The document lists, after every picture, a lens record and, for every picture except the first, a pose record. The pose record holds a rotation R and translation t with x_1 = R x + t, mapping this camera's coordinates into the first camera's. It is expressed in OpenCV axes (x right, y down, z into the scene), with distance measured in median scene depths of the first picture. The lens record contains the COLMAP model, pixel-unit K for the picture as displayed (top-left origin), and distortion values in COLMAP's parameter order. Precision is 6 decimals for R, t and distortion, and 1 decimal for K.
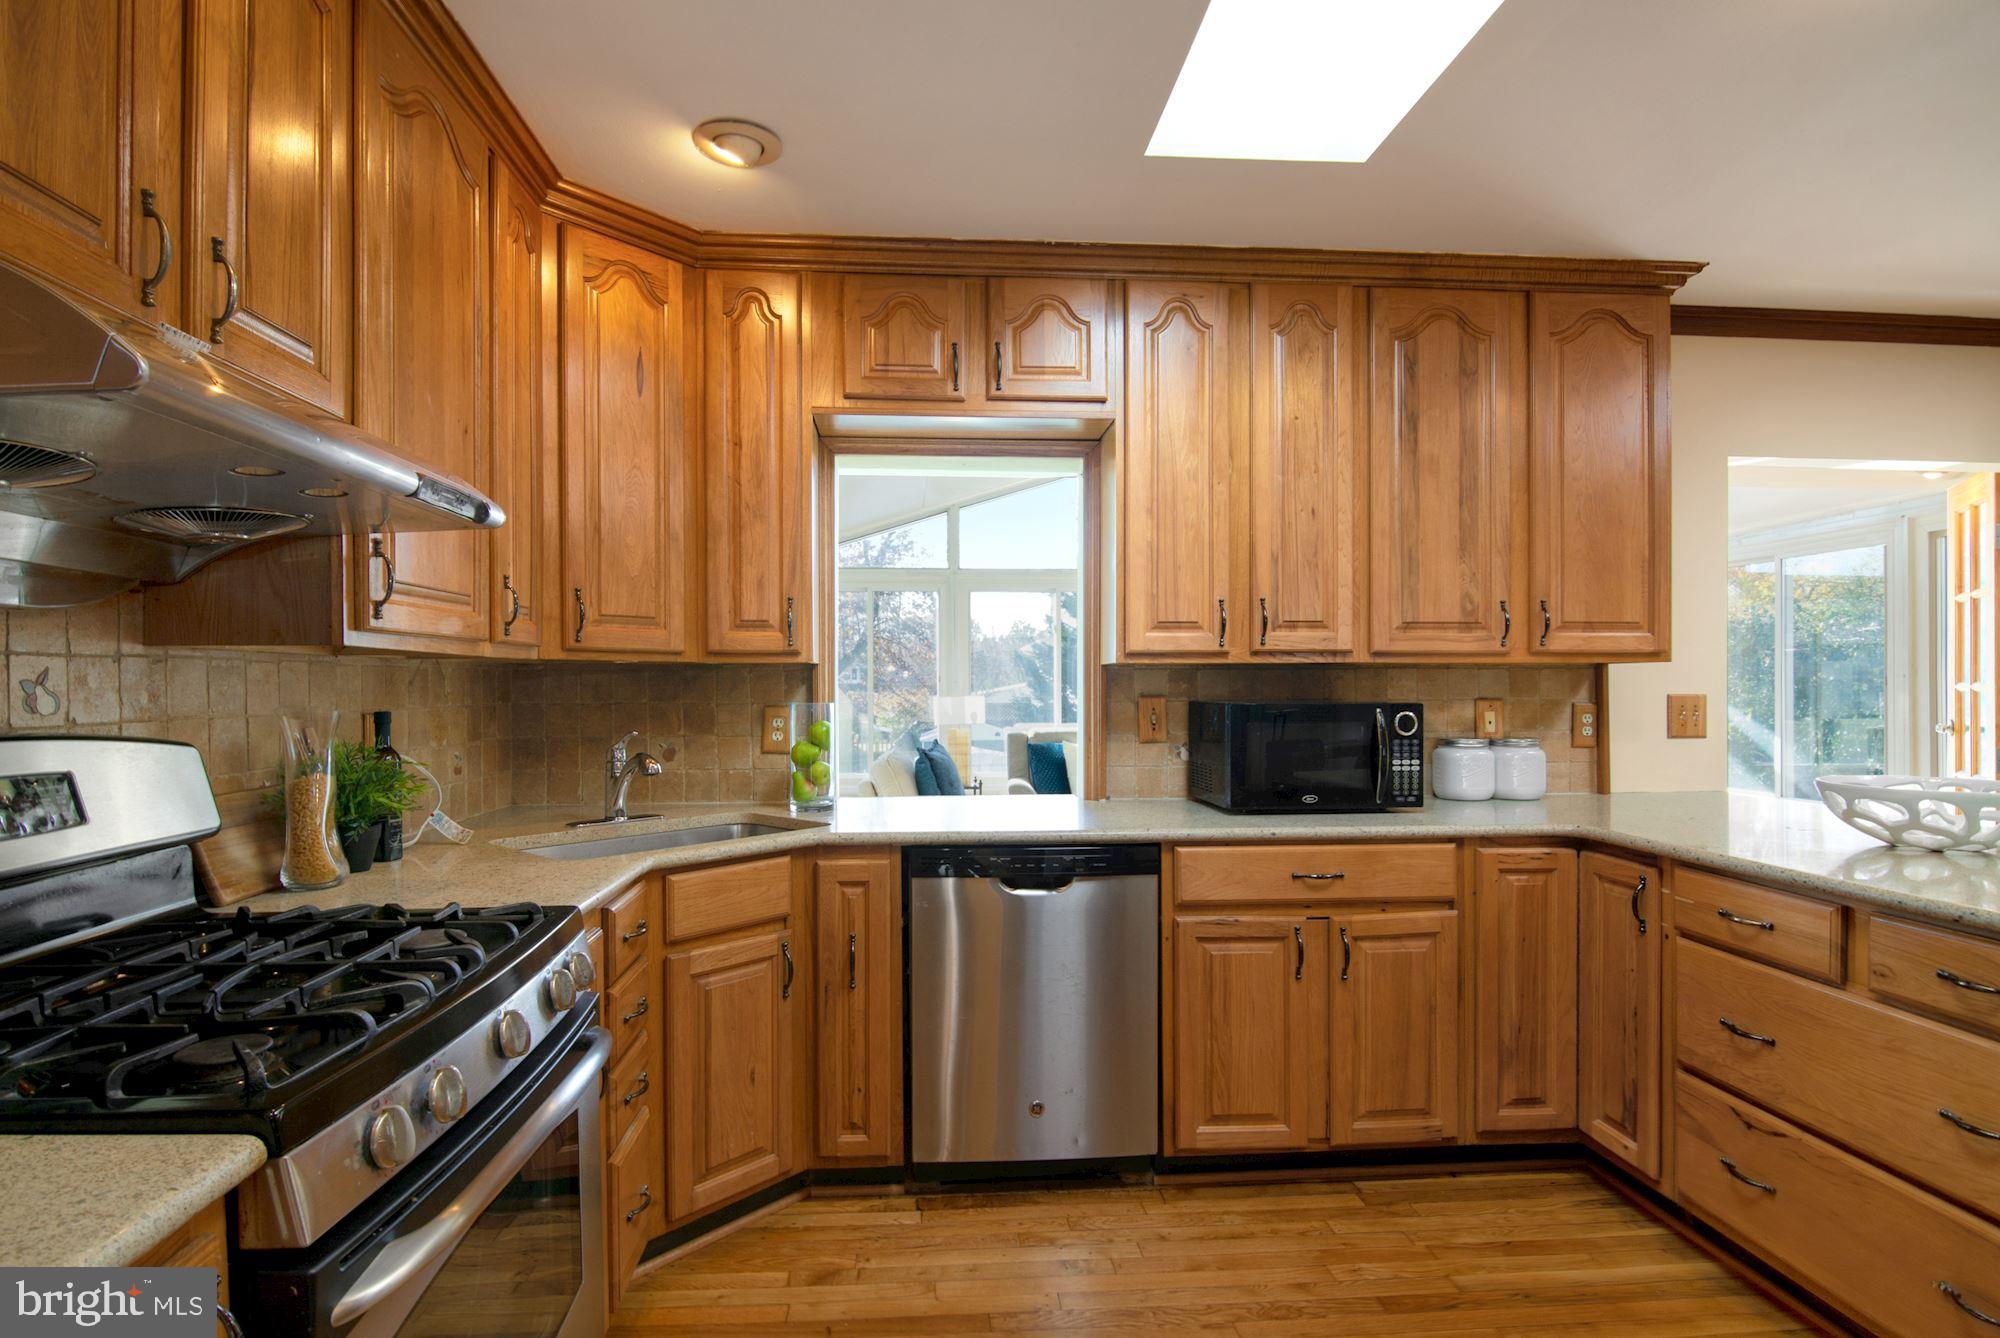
lens RADIAL K [[1062.2, 0, 1000.0], [0, 1062.2, 669.0], [0, 0, 1]] dist [0.002100, -0.000189]
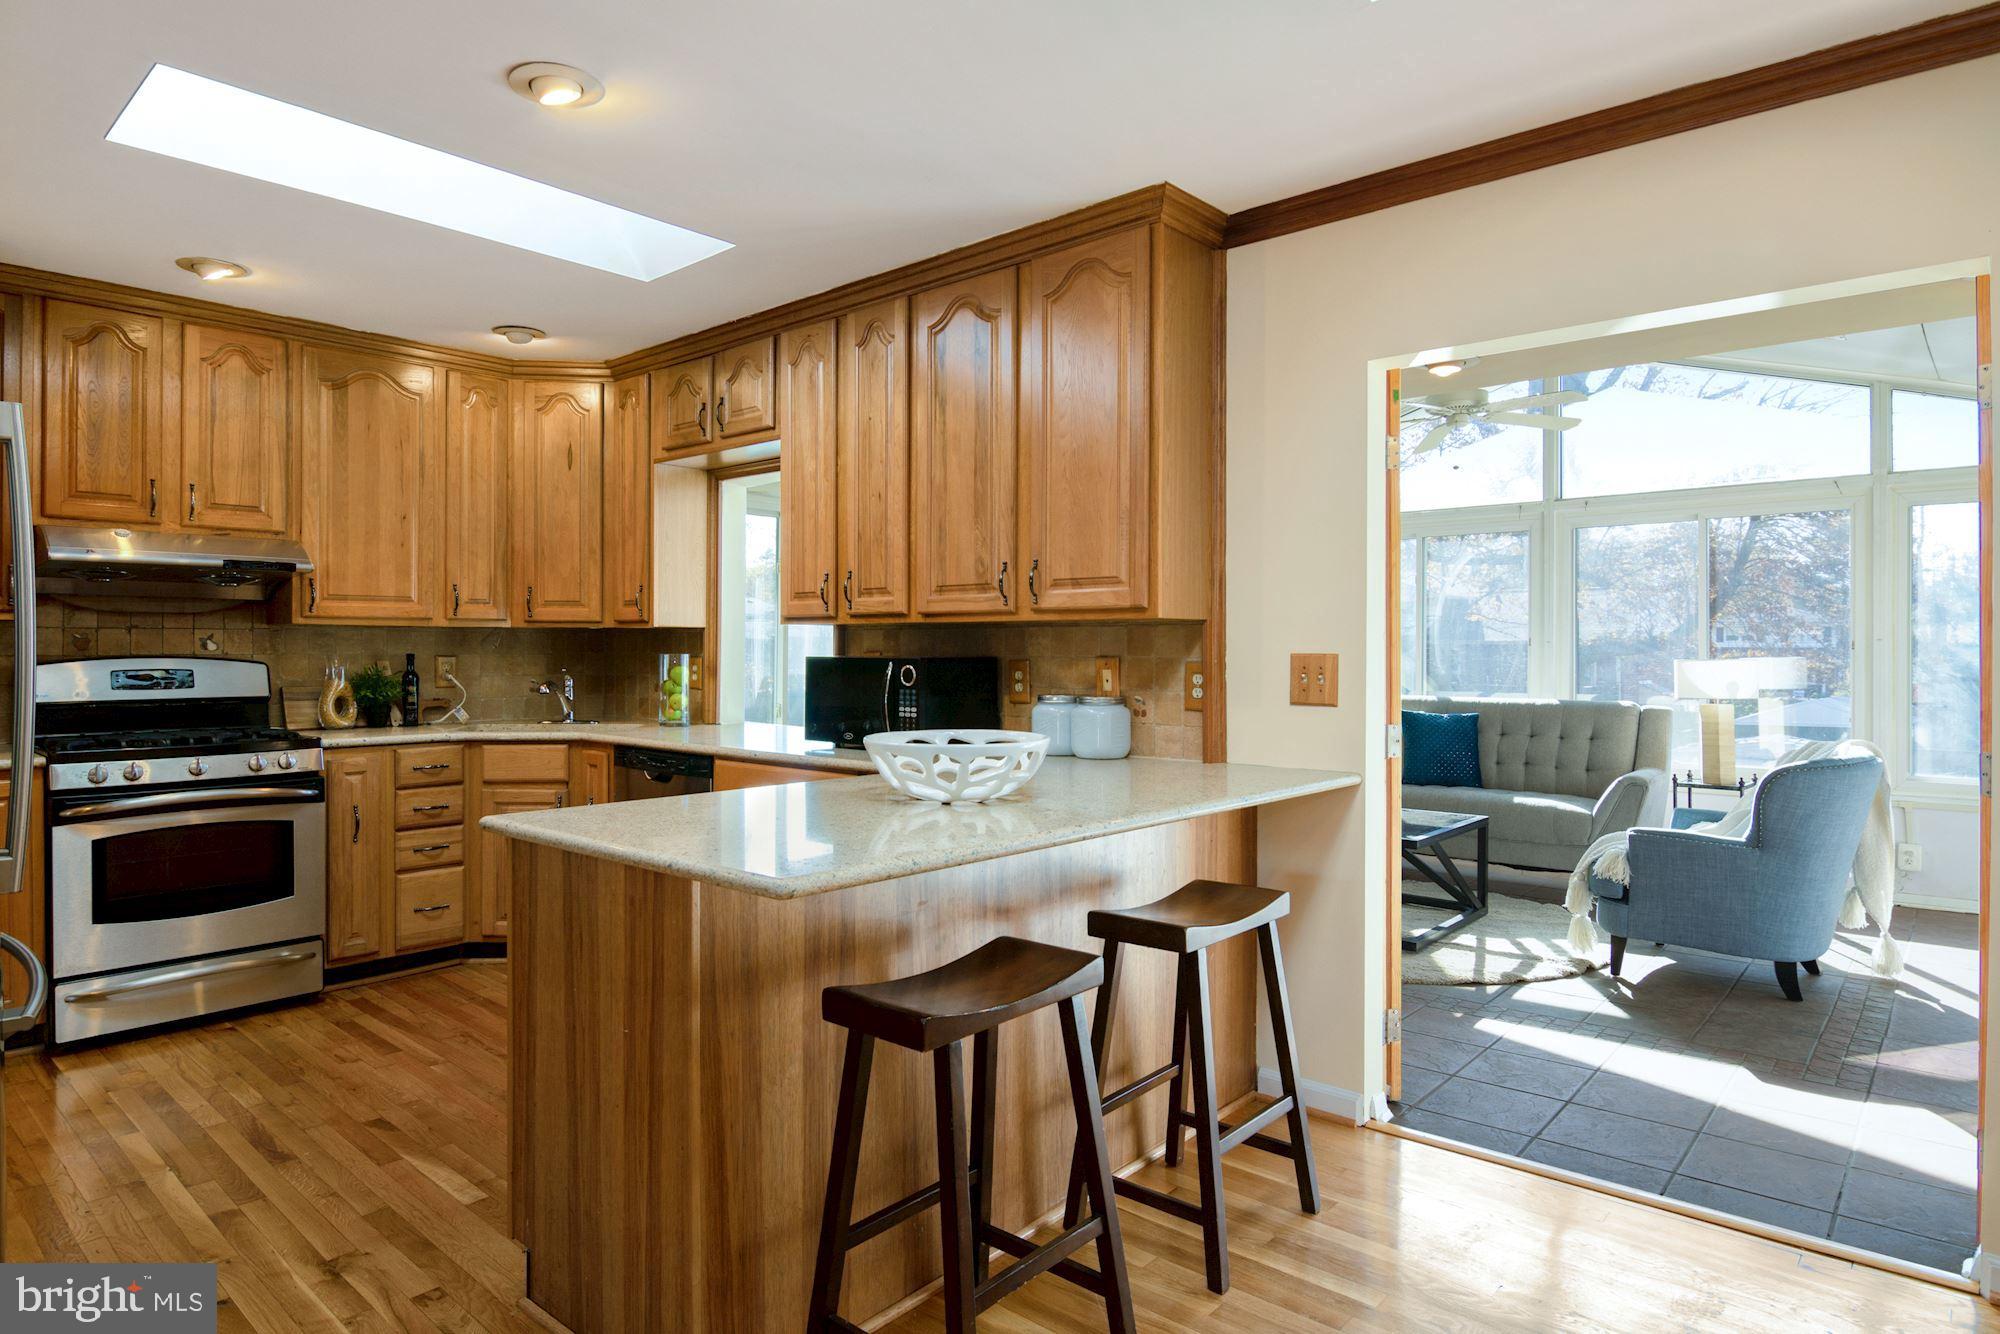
lens RADIAL K [[1175.2, 0, 995.6], [0, 1175.2, 639.5], [0, 0, 1]] dist [-0.004096, -0.000893]
pose [[0.678799, -0.000997, -0.734324, 1.325786], [0.006628, 0.999967, 0.004769, 0.006870], [0.734295, -0.008105, 0.678783, 0.202418]]
